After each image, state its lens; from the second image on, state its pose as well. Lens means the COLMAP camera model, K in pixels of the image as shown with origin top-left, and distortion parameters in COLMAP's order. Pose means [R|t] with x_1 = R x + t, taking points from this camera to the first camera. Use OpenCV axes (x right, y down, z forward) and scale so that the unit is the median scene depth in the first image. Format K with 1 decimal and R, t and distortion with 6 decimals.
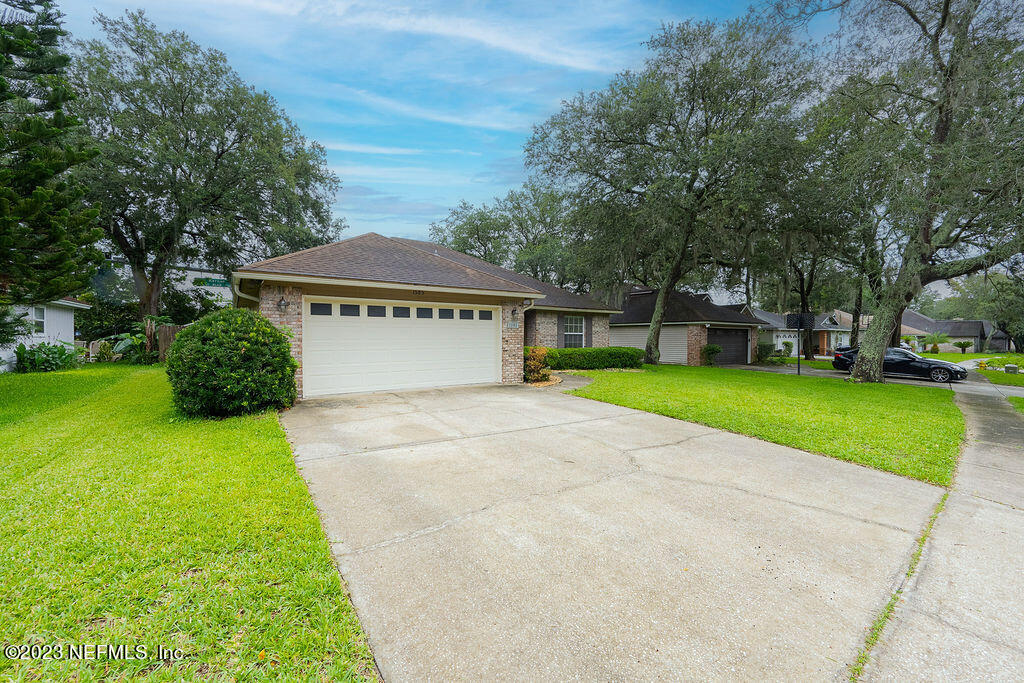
lens RADIAL K [[403.4, 0, 512.0], [0, 403.4, 348.1], [0, 0, 1]] dist [-0.001016, 0.000221]
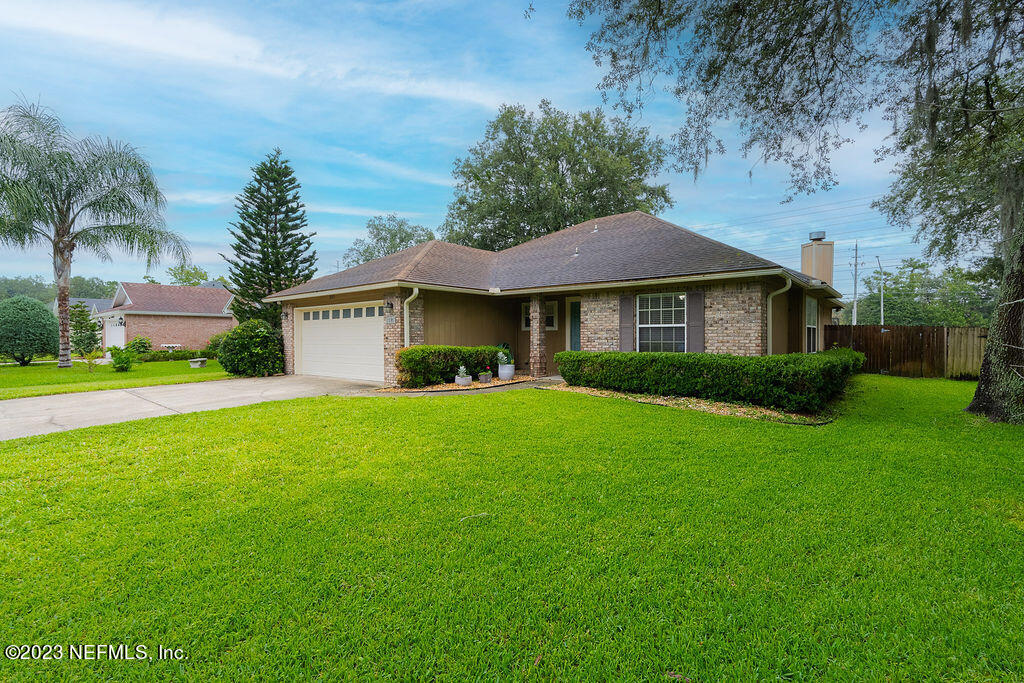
lens RADIAL K [[473.4, 0, 515.6], [0, 473.4, 335.9], [0, 0, 1]] dist [-0.002230, -0.000045]
pose [[0.267765, -0.004190, -0.963475, 1.091877], [-0.021441, 0.999717, -0.010306, -0.017495], [0.963246, 0.023417, 0.267599, 0.993411]]
